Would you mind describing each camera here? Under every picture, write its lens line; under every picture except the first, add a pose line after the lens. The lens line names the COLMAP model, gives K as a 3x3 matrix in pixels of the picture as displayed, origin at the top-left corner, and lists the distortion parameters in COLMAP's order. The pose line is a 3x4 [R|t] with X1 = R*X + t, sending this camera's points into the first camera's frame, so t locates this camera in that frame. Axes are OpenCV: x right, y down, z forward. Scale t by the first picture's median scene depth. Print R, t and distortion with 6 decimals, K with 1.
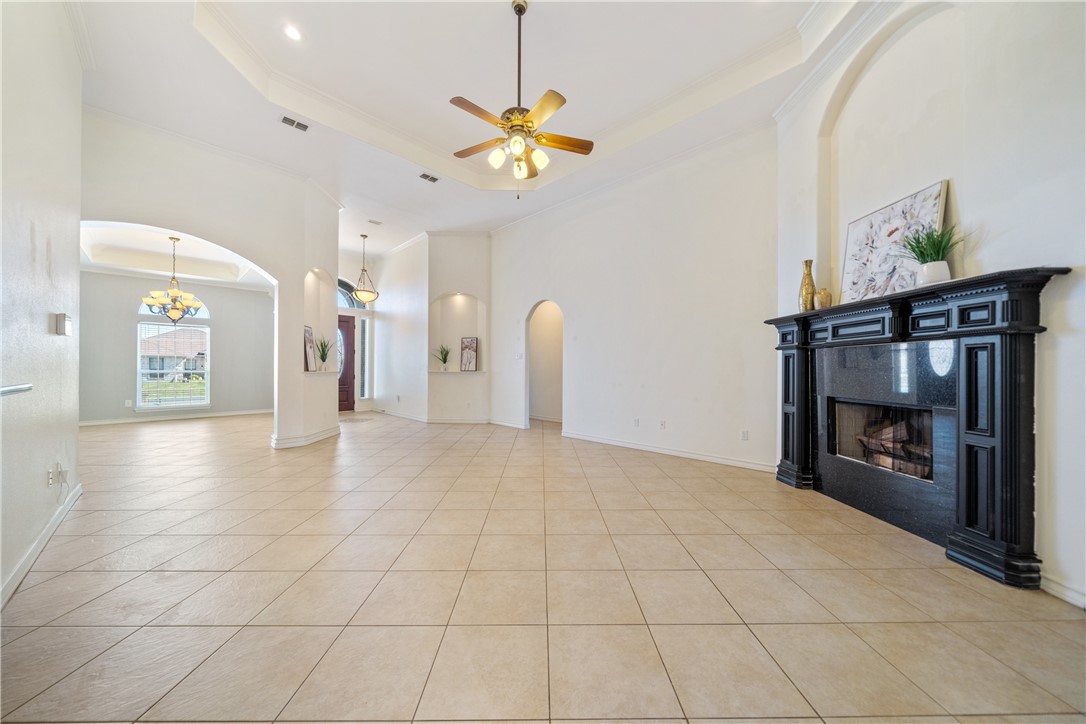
lens RADIAL K [[378.4, 0, 548.4], [0, 378.4, 367.0], [0, 0, 1]] dist [0.000595, 0.000190]
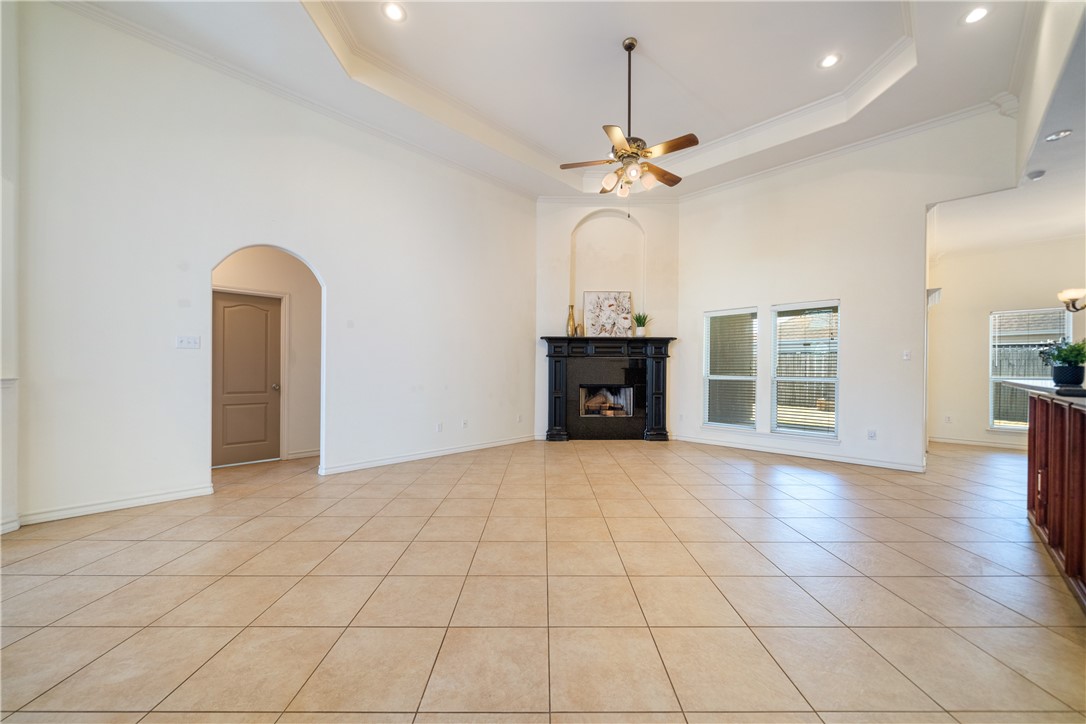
lens RADIAL K [[405.5, 0, 556.1], [0, 405.5, 372.3], [0, 0, 1]] dist [-0.000901, 0.000015]
pose [[-0.006423, -0.013906, 0.999883, -1.203773], [-0.009310, 0.999861, 0.013846, -0.006324], [-0.999936, -0.009220, -0.006552, 1.145838]]
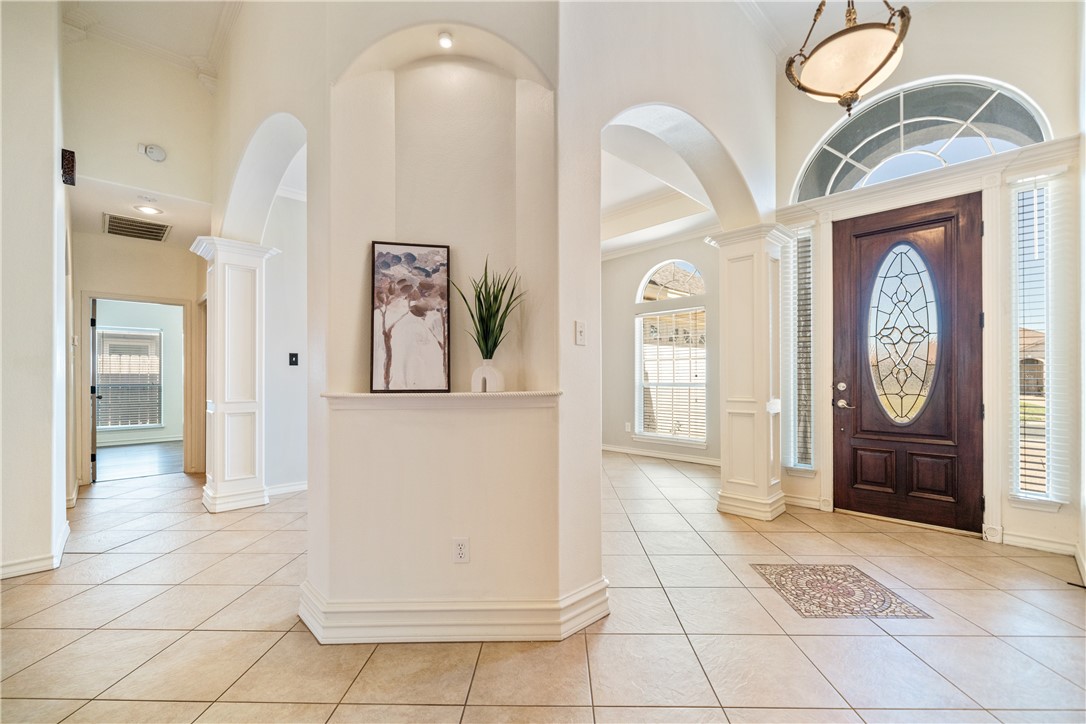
lens RADIAL K [[455.0, 0, 547.2], [0, 455.0, 375.8], [0, 0, 1]] dist [-0.001555, -0.000307]
pose [[-0.031076, -0.007715, -0.999487, -0.478091], [0.005050, 0.999956, -0.007876, 0.004989], [0.999504, -0.005292, -0.031036, 1.898160]]
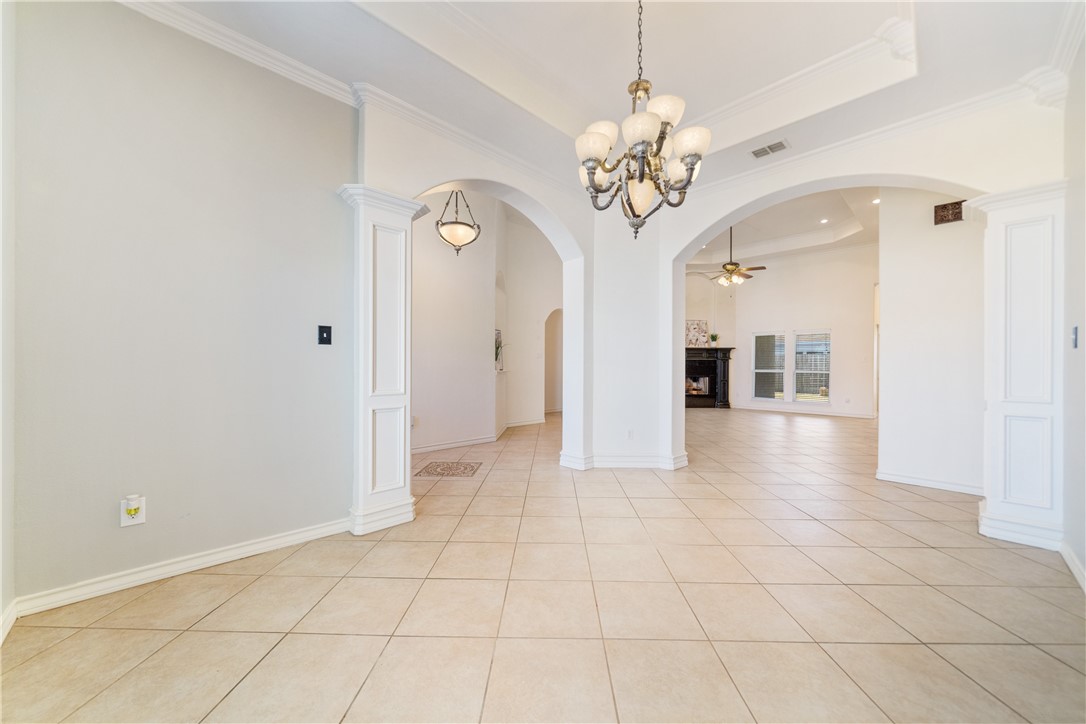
lens RADIAL K [[406.5, 0, 544.2], [0, 406.5, 368.2], [0, 0, 1]] dist [-0.008822, 0.000166]
pose [[0.023388, -0.021006, 0.999506, -2.602010], [-0.004783, 0.999765, 0.021123, -0.045327], [-0.999715, -0.005274, 0.023282, 2.032946]]
